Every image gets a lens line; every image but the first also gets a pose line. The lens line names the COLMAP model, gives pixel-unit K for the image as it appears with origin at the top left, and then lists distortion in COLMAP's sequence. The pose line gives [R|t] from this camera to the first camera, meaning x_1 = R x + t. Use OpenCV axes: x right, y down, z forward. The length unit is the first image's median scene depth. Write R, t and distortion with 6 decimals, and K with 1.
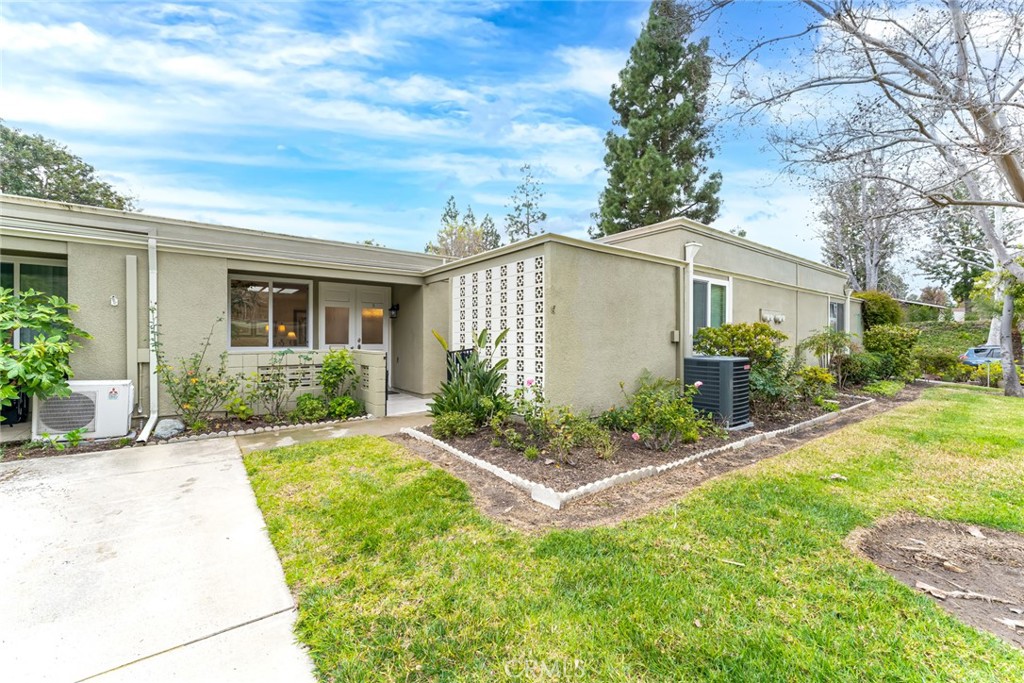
lens RADIAL K [[416.3, 0, 511.8], [0, 416.3, 340.3], [0, 0, 1]] dist [-0.003860, -0.000105]
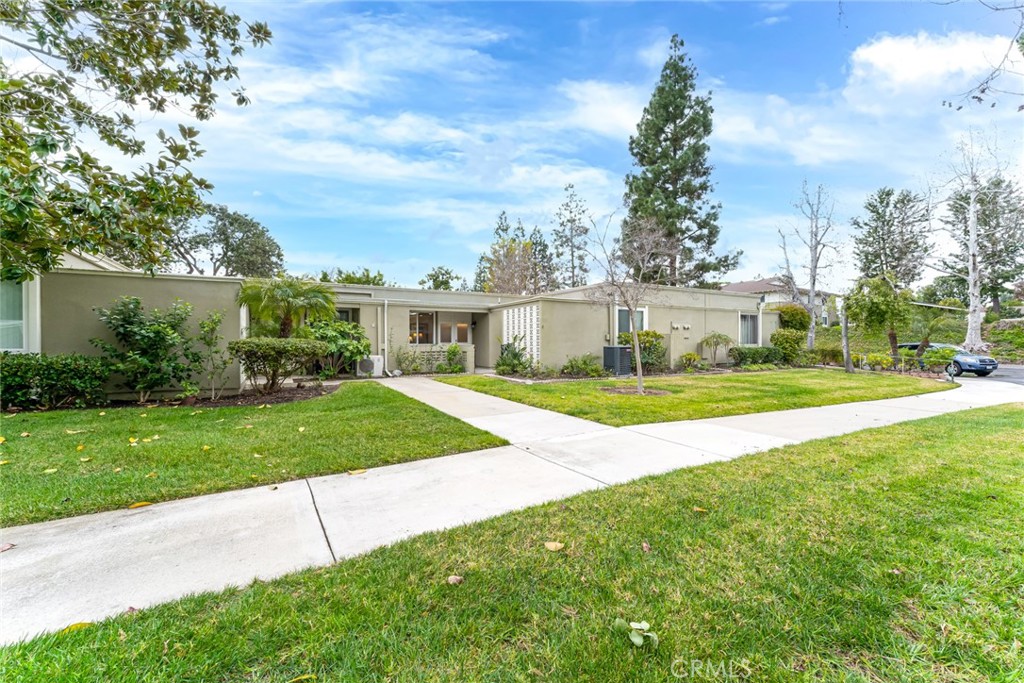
lens RADIAL K [[416.3, 0, 511.1], [0, 416.3, 343.2], [0, 0, 1]] dist [-0.003860, -0.000105]
pose [[0.991889, -0.006975, -0.126912, 0.043980], [0.006799, 0.999975, -0.001819, 0.005694], [0.126921, 0.000941, 0.991912, -0.293601]]
